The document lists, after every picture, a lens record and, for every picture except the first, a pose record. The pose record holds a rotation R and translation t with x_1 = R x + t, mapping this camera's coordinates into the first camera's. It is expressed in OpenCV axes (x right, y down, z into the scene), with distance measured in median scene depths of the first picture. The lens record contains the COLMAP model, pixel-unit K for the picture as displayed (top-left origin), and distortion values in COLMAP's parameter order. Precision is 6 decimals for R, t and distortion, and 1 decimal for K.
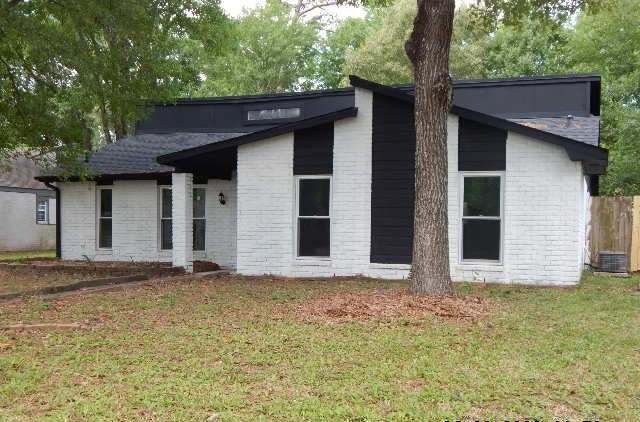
lens RADIAL K [[689.7, 0, 320.1], [0, 689.7, 209.0], [0, 0, 1]] dist [0.009412, 0.000000]
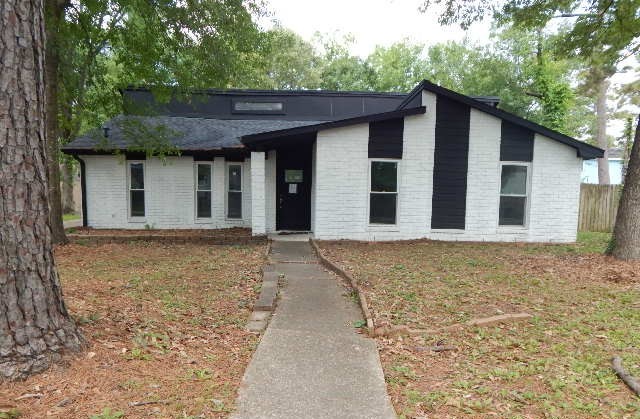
lens RADIAL K [[465.5, 0, 320.2], [0, 465.5, 208.4], [0, 0, 1]] dist [-0.005944, -0.002561]
pose [[0.920641, -0.003160, 0.390398, -0.438868], [-0.019060, 0.998411, 0.053029, -0.001989], [-0.389945, -0.056261, 0.919118, 0.268801]]
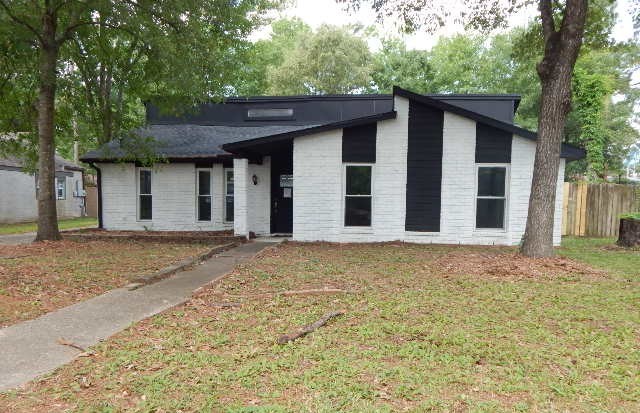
lens RADIAL K [[517.9, 0, 320.6], [0, 517.9, 213.2], [0, 0, 1]] dist [0.006521, -0.004062]
pose [[0.972040, -0.000820, 0.234813, -0.300684], [-0.010658, 0.998809, 0.047608, -0.000985], [-0.234572, -0.048780, 0.970874, 0.079511]]
